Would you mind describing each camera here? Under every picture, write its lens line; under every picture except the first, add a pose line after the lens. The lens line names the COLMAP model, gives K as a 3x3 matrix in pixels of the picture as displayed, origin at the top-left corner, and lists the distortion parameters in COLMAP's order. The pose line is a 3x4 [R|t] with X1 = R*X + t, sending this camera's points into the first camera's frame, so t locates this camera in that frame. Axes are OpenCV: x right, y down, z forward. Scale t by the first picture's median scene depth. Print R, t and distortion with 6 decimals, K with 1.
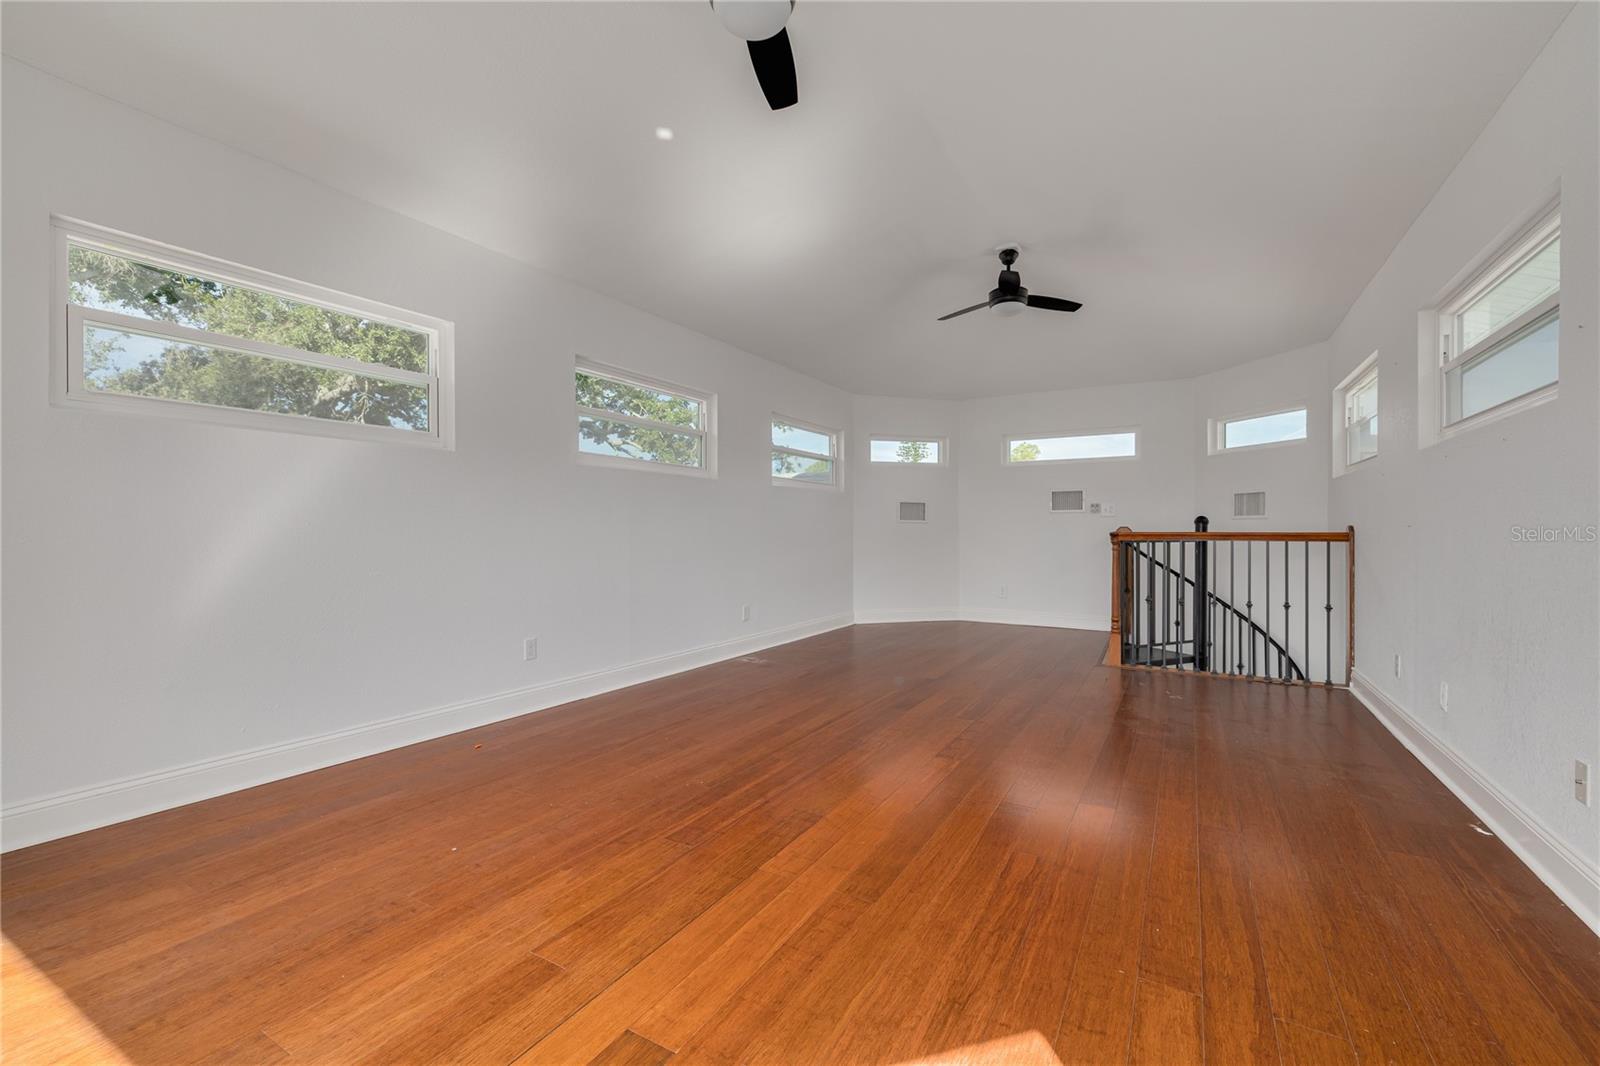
lens RADIAL K [[671.0, 0, 801.1], [0, 671.0, 532.5], [0, 0, 1]] dist [-0.000557, 0.000034]
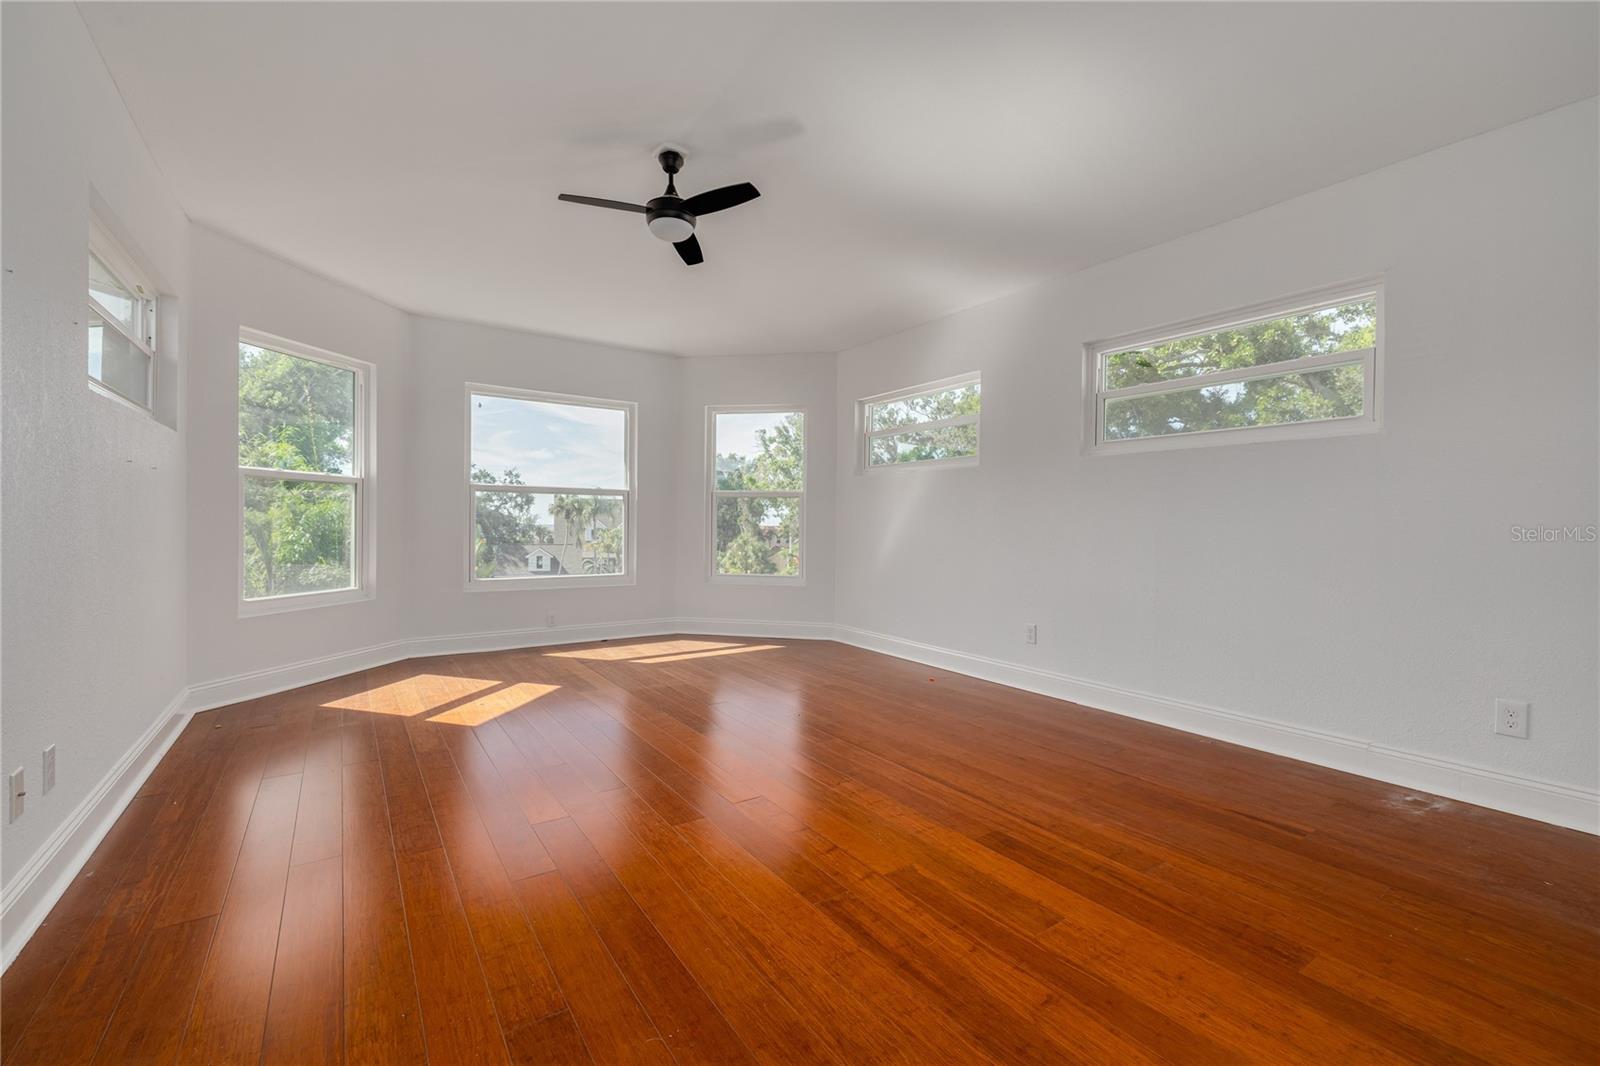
lens RADIAL K [[671.0, 0, 799.7], [0, 671.0, 532.2], [0, 0, 1]] dist [-0.000557, 0.000034]
pose [[-0.440783, -0.000503, -0.897614, 0.843911], [-0.008117, 0.999961, 0.003426, 0.009354], [0.897577, 0.008796, -0.440770, 1.295782]]
